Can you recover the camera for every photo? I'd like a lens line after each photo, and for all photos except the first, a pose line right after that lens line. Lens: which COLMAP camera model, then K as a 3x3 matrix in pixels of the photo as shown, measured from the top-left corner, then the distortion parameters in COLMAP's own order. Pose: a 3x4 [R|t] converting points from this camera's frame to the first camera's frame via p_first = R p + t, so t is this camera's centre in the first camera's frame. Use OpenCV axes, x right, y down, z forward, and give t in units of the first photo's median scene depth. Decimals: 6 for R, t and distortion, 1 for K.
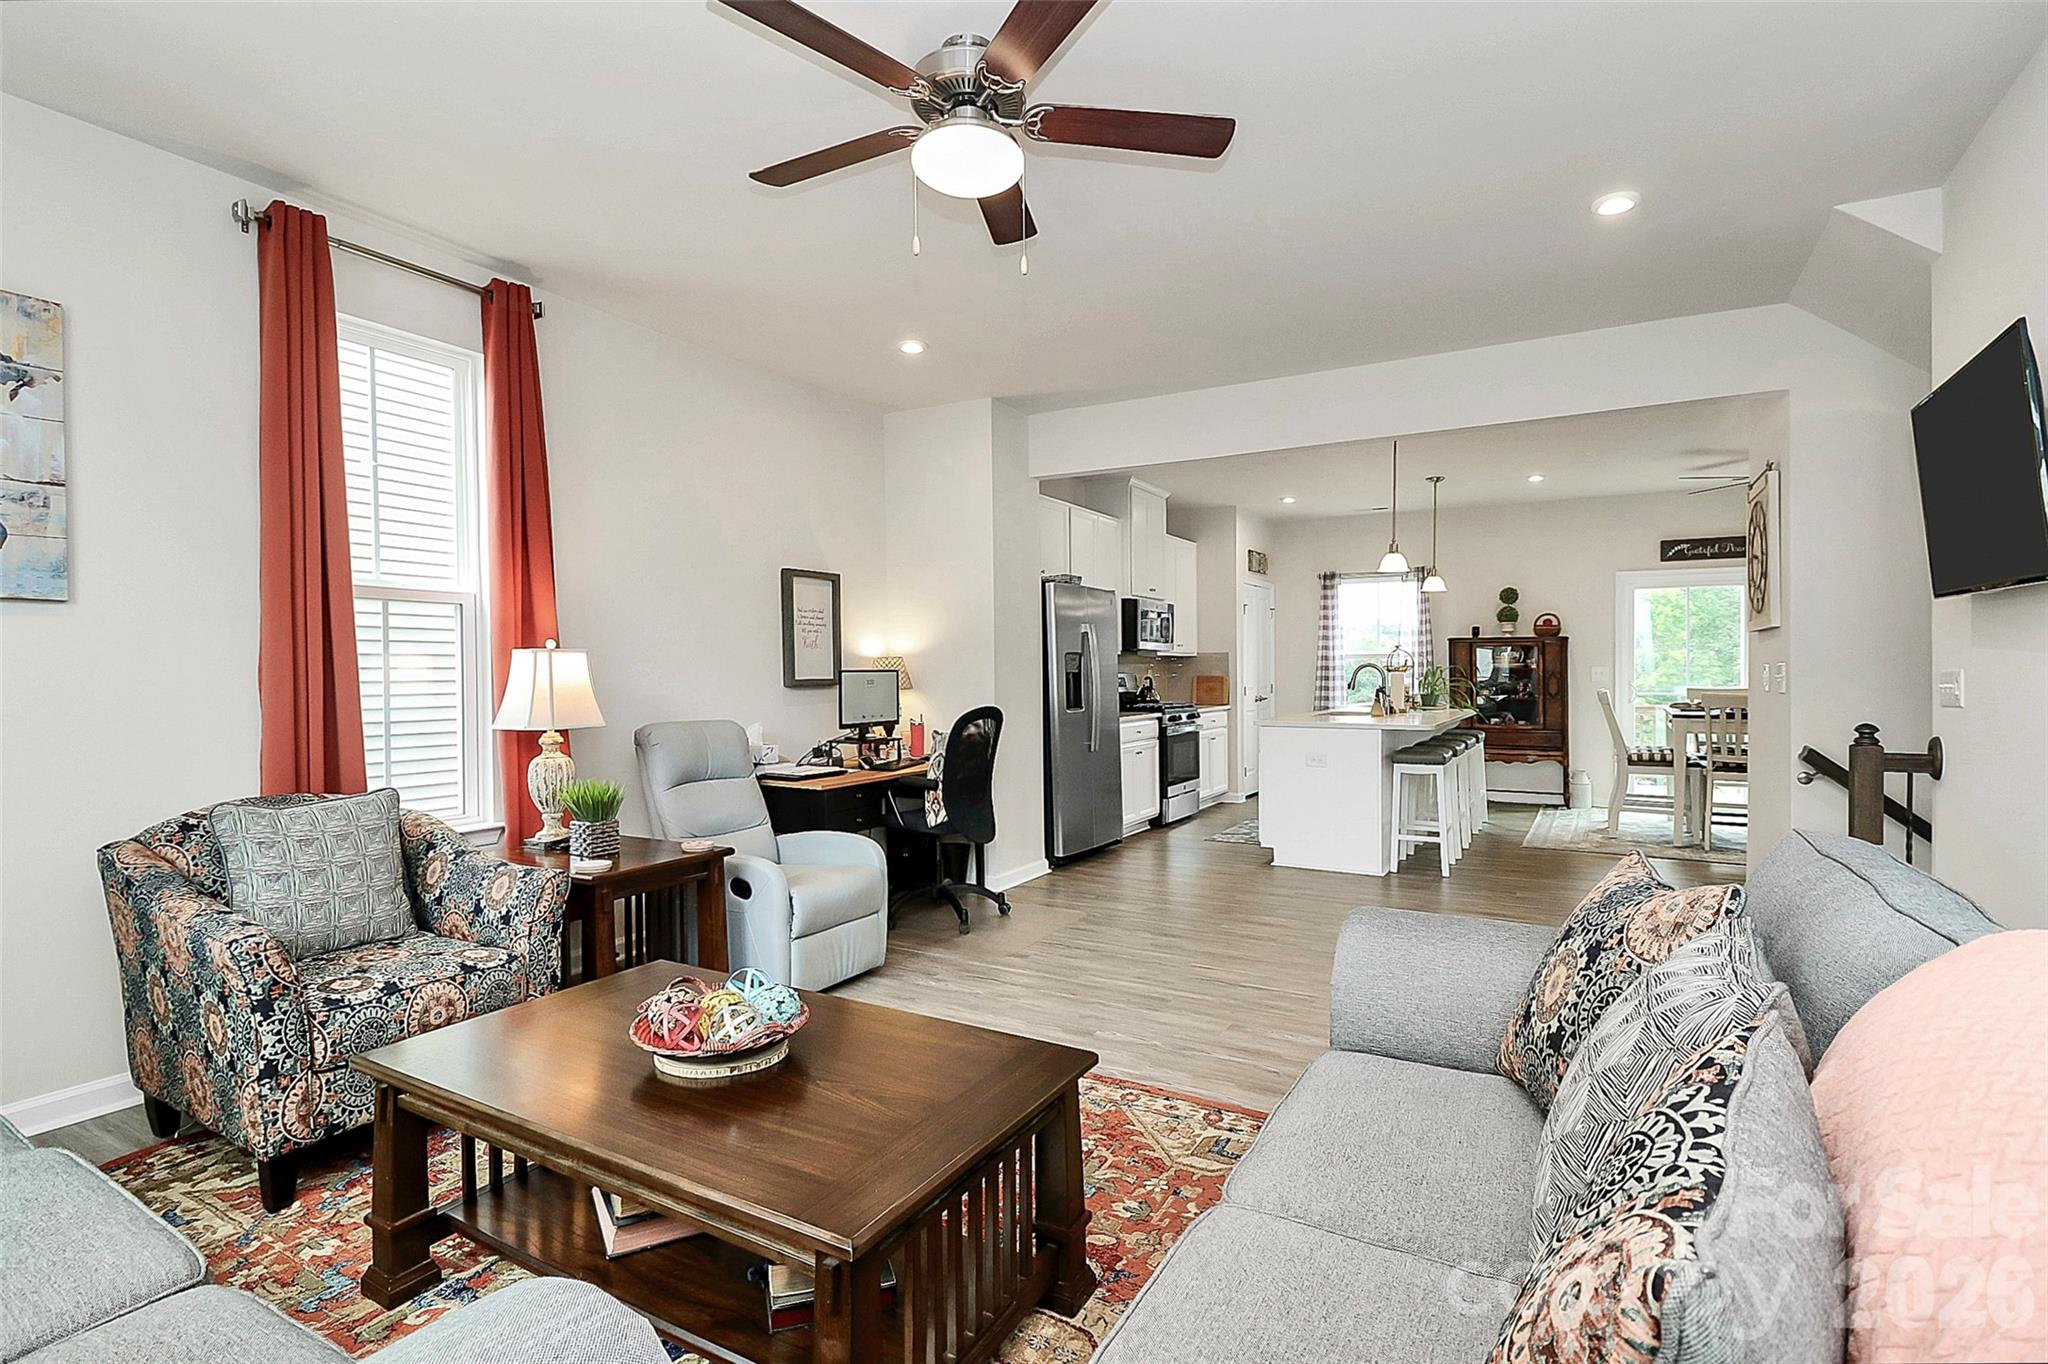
lens RADIAL K [[982.9, 0, 1025.3], [0, 982.9, 648.3], [0, 0, 1]] dist [0.001007, -0.000061]
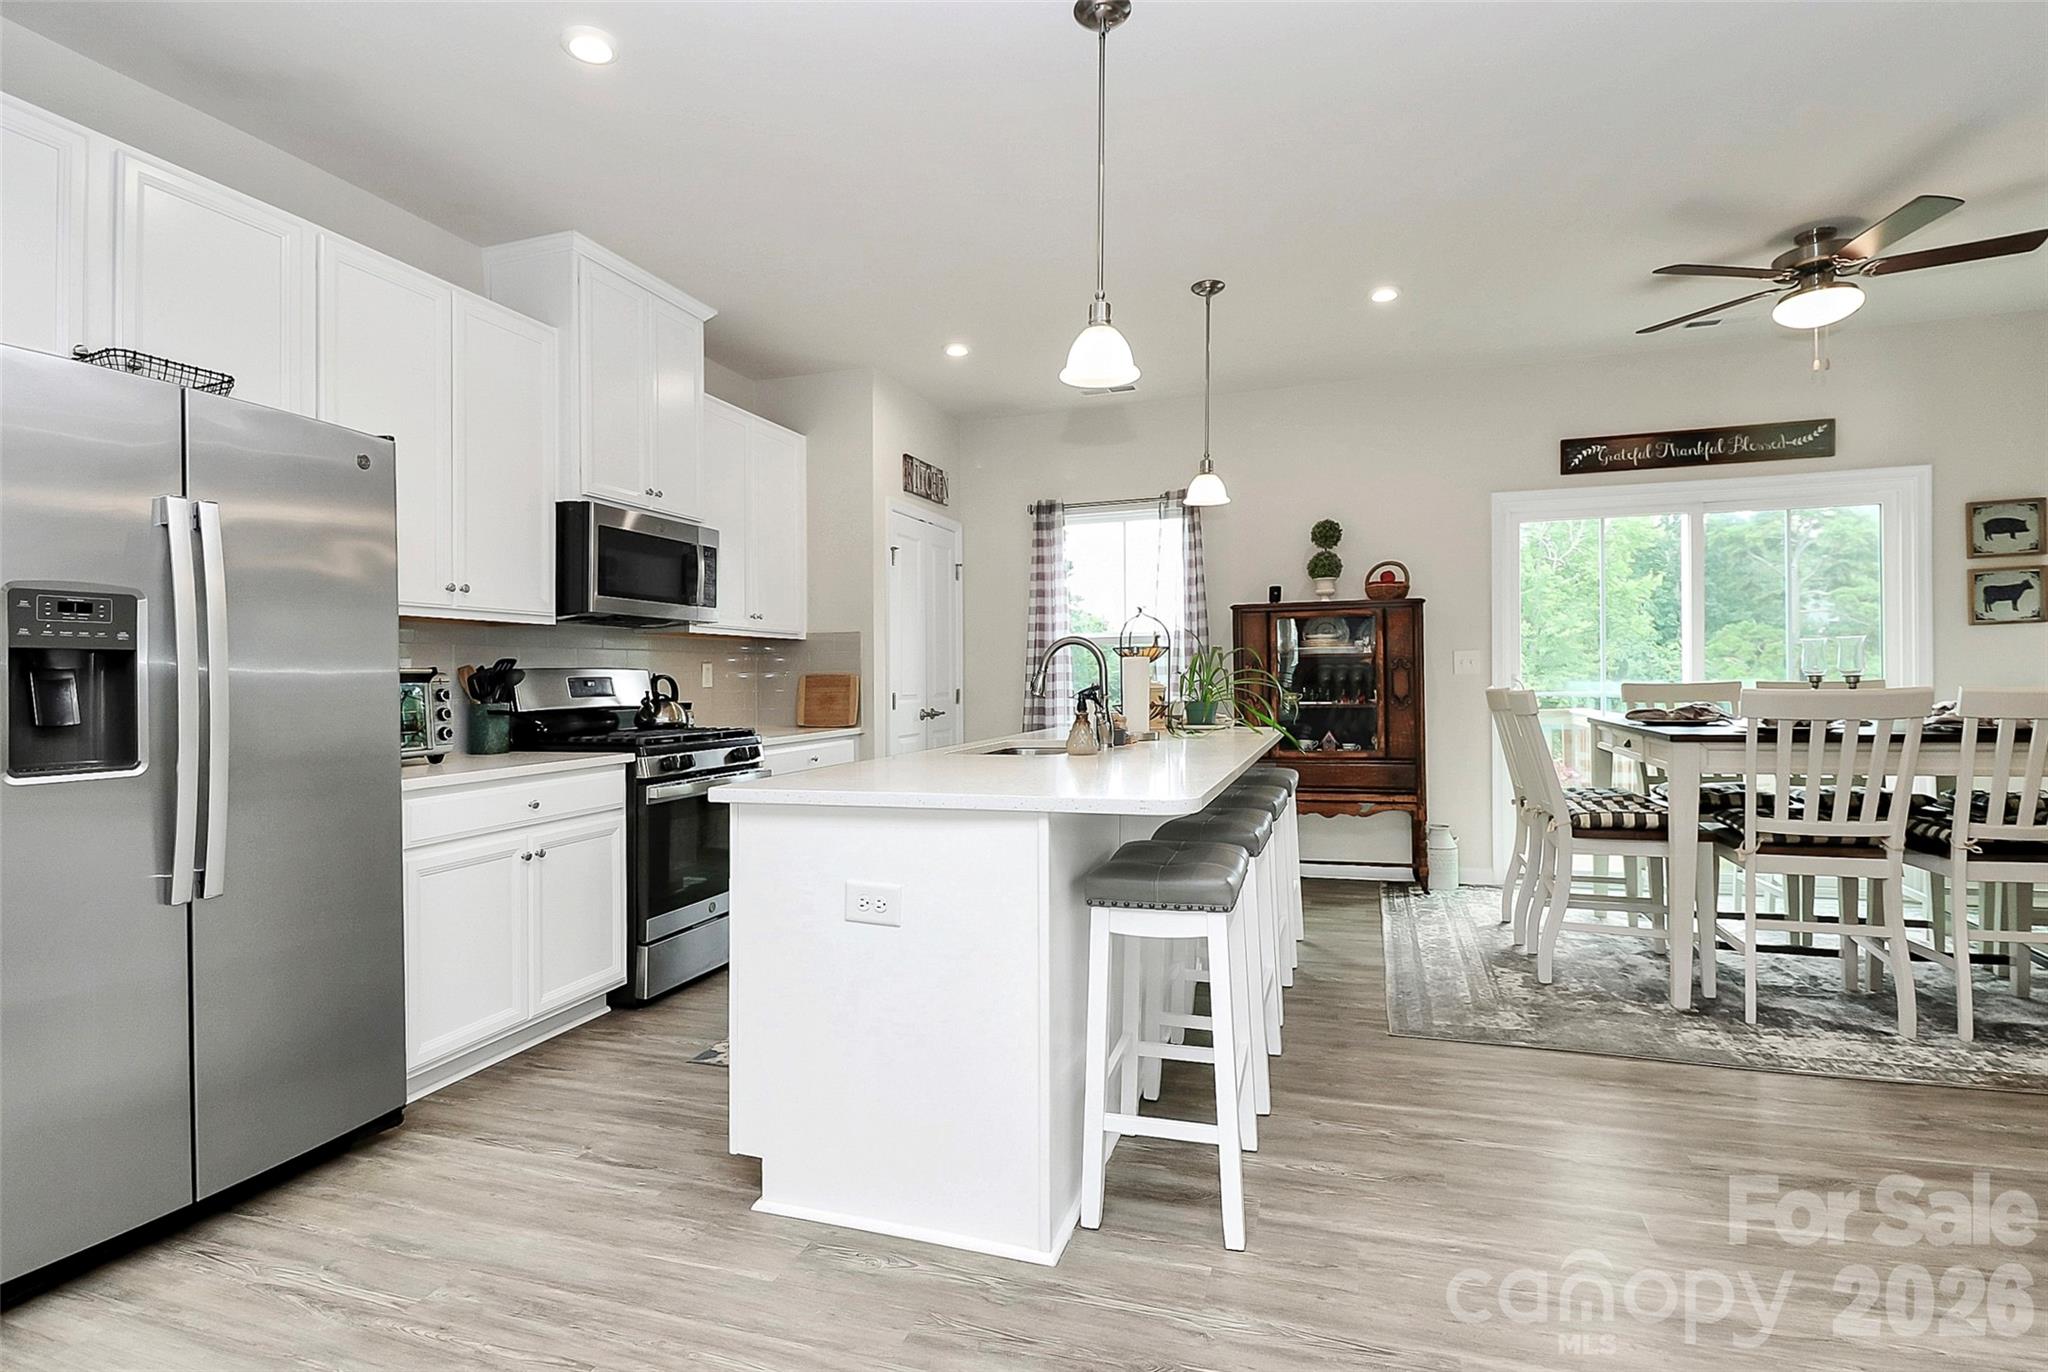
lens RADIAL K [[1019.7, 0, 1020.8], [0, 1019.7, 679.1], [0, 0, 1]] dist [0.002554, -0.023404]
pose [[0.978454, -0.012091, 0.206111, 0.190520], [0.007837, 0.999739, 0.021444, 0.020988], [-0.206317, -0.019367, 0.978294, 0.451882]]
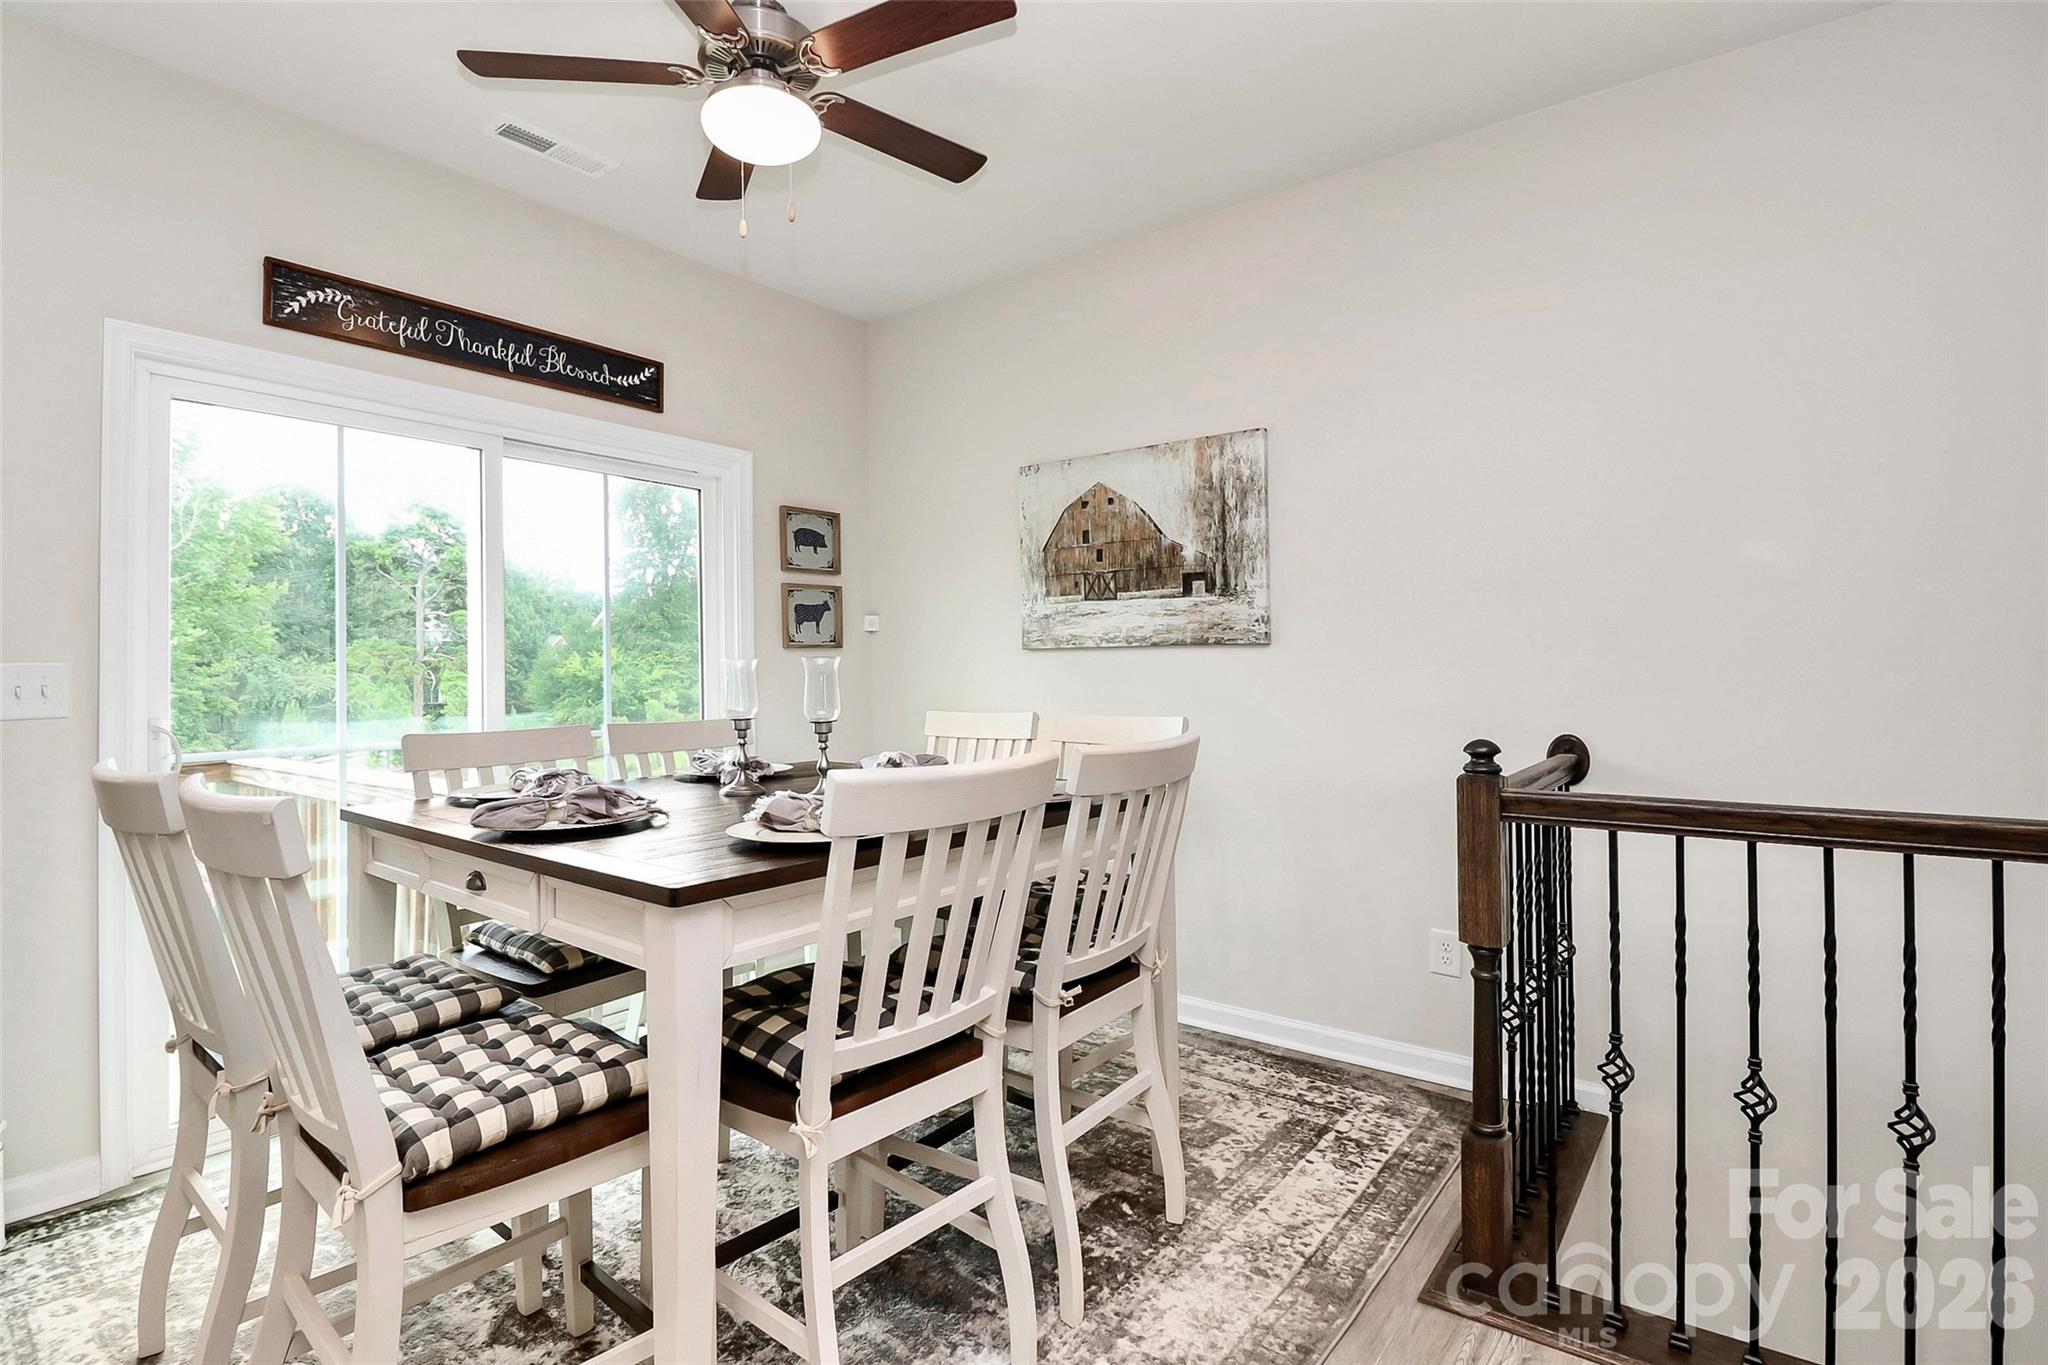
lens RADIAL K [[1019.7, 0, 1020.8], [0, 1019.7, 675.6], [0, 0, 1]] dist [0.002554, -0.023404]
pose [[0.168169, 0.003566, 0.985752, 0.371836], [-0.014550, 0.999894, -0.001135, 0.018842], [-0.985651, -0.014152, 0.168203, 0.706356]]
